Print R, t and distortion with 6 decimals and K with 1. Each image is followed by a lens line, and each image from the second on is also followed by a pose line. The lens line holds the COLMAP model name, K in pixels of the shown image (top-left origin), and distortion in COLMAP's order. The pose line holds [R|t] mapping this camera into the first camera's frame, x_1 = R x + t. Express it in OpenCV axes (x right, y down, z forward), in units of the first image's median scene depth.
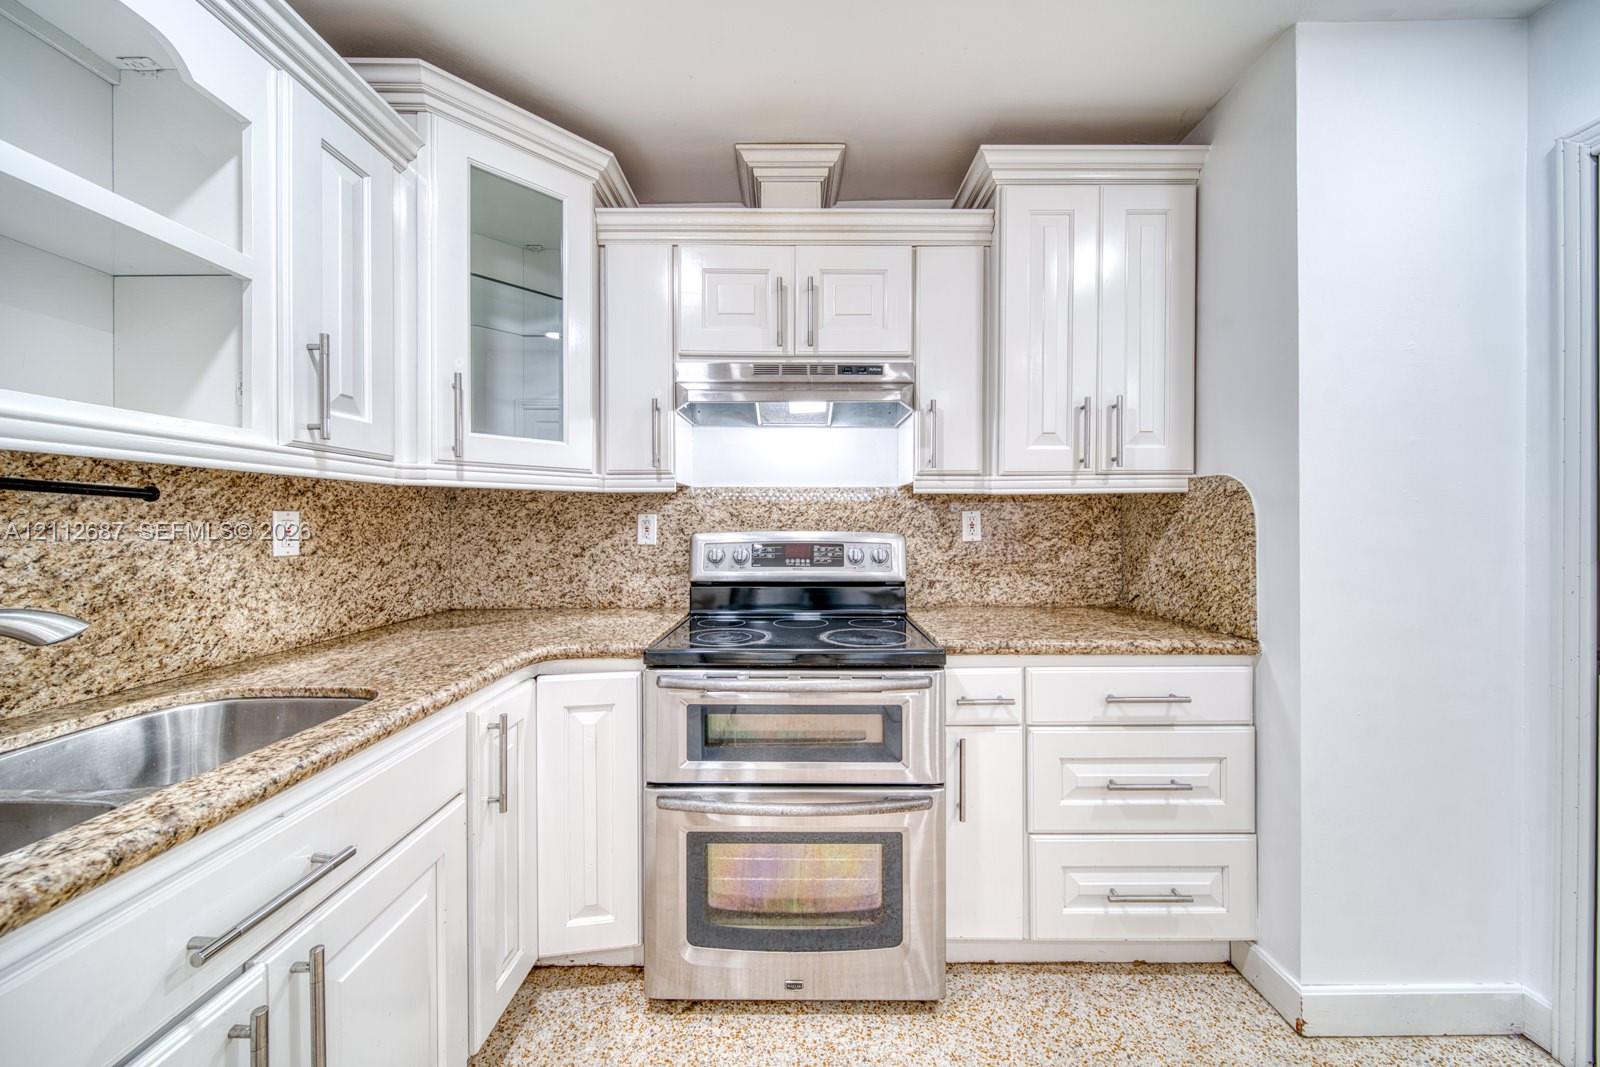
lens RADIAL K [[568.7, 0, 804.3], [0, 568.7, 523.5], [0, 0, 1]] dist [-0.001525, -0.000444]
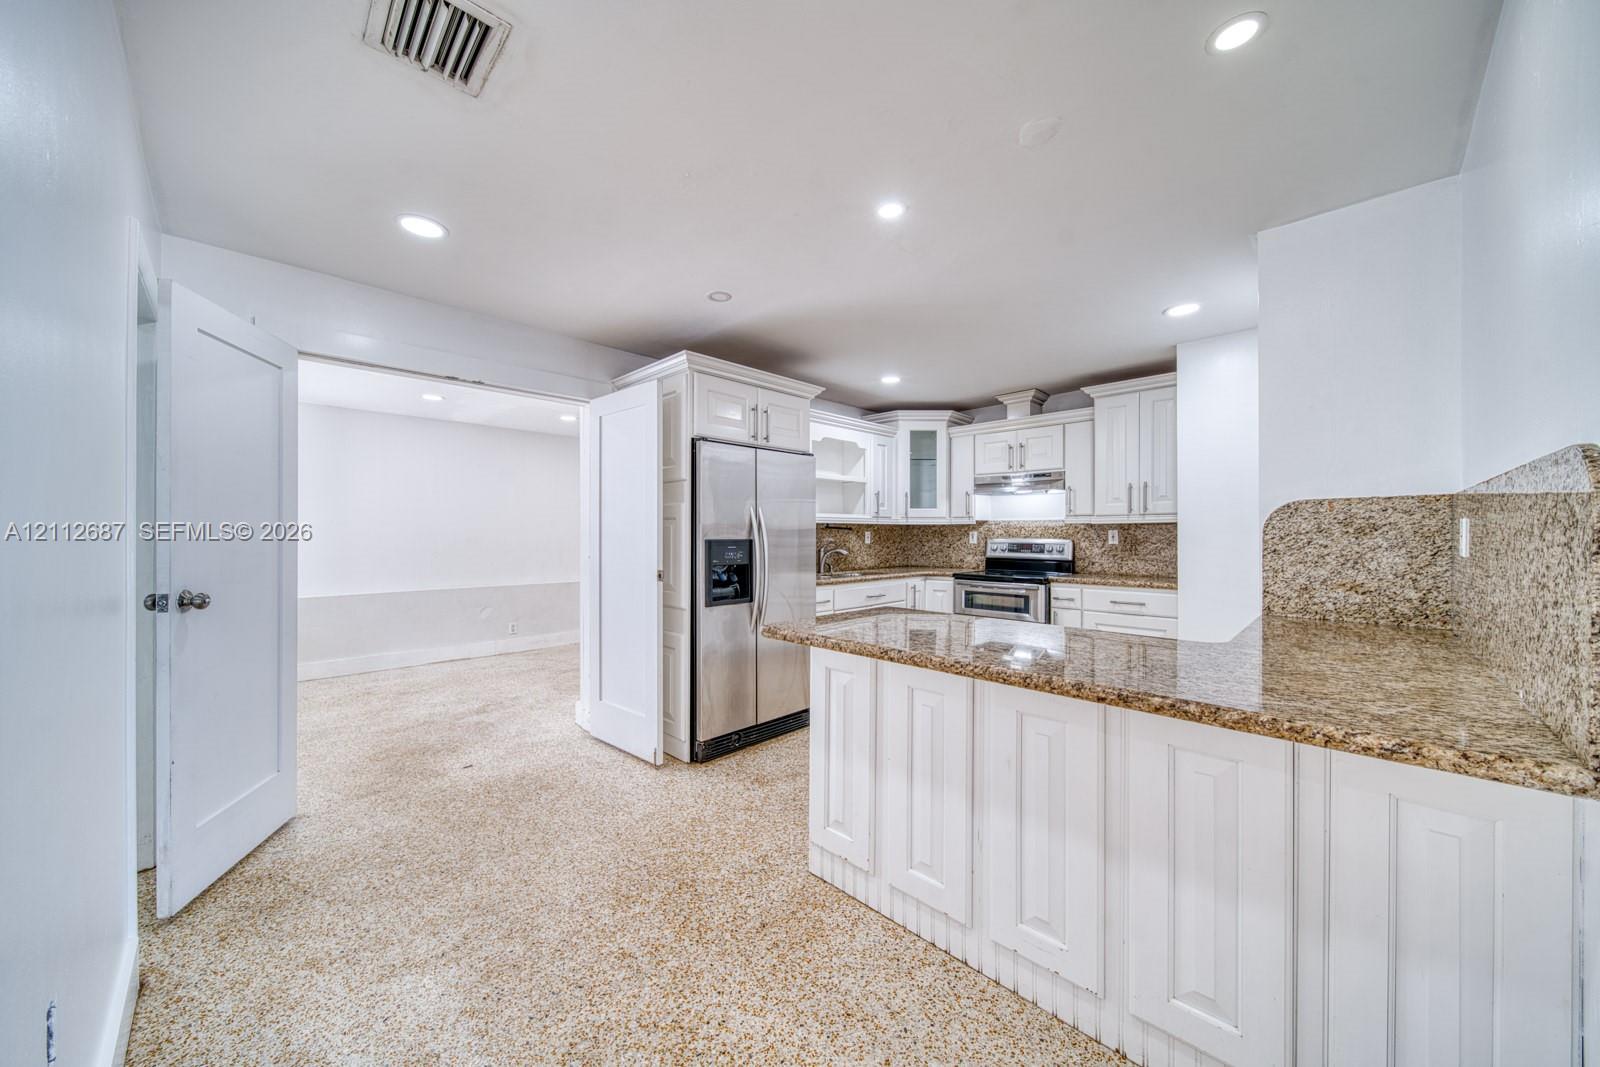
lens RADIAL K [[568.7, 0, 796.6], [0, 568.7, 530.1], [0, 0, 1]] dist [-0.001525, -0.000444]
pose [[0.706704, -0.001580, -0.707508, 1.152127], [-0.003540, 0.999977, -0.005770, -0.006121], [0.707501, 0.006582, 0.706682, -1.619250]]
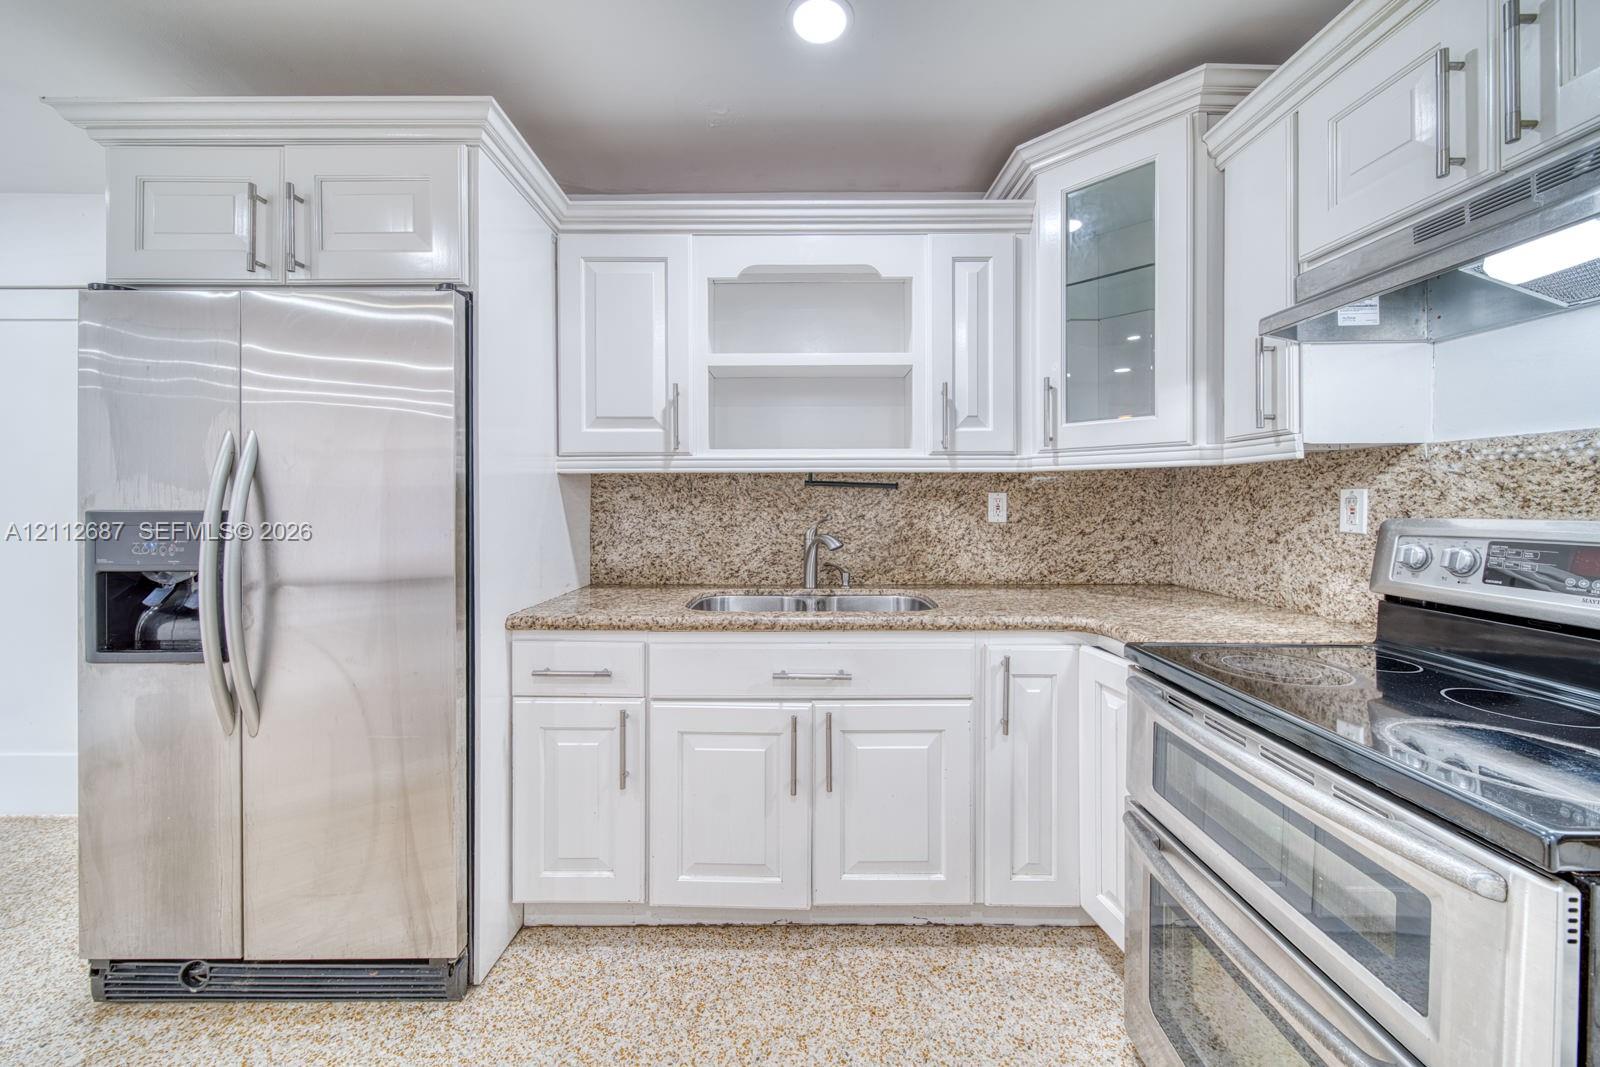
lens RADIAL K [[568.7, 0, 804.5], [0, 568.7, 504.9], [0, 0, 1]] dist [-0.001525, -0.000444]
pose [[0.003465, 0.010965, -0.999934, 0.494916], [-0.001181, 0.999939, 0.010961, -0.004402], [0.999993, 0.001143, 0.003478, 0.392043]]
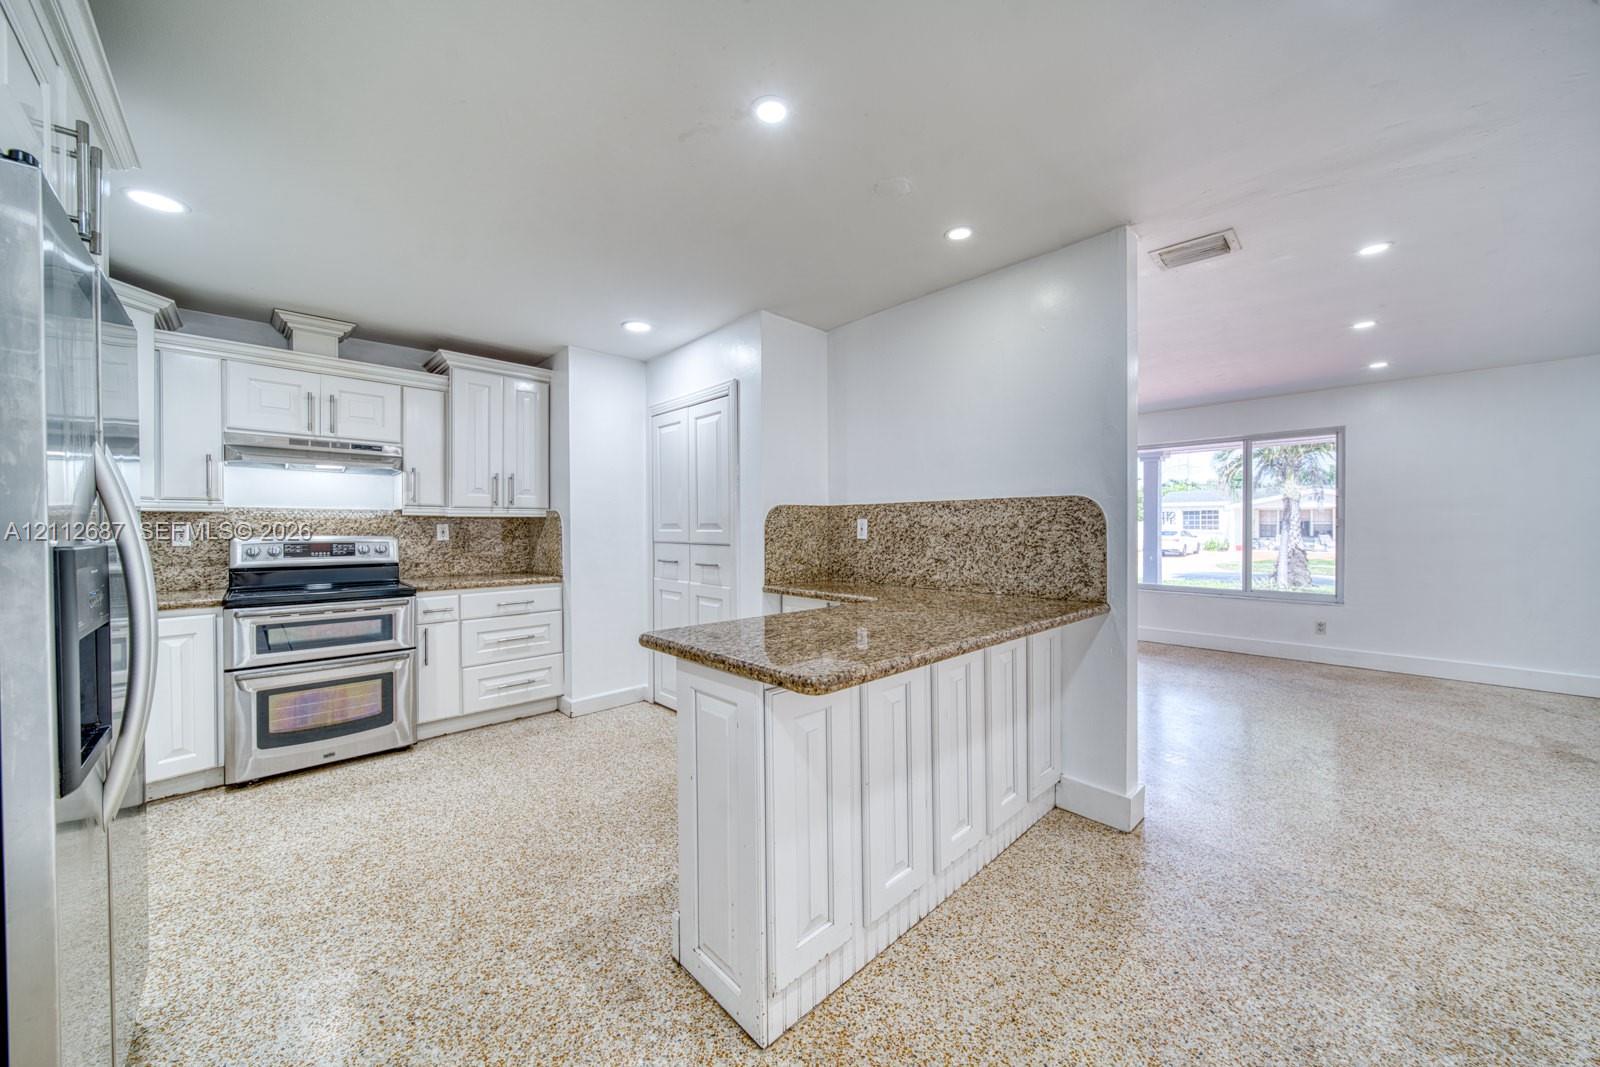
lens RADIAL K [[568.7, 0, 805.0], [0, 568.7, 533.2], [0, 0, 1]] dist [-0.001525, -0.000444]
pose [[0.720678, -0.004862, 0.693253, -0.159977], [0.002128, 0.999986, 0.004801, 0.000838], [-0.693267, -0.001985, 0.720678, -1.347140]]
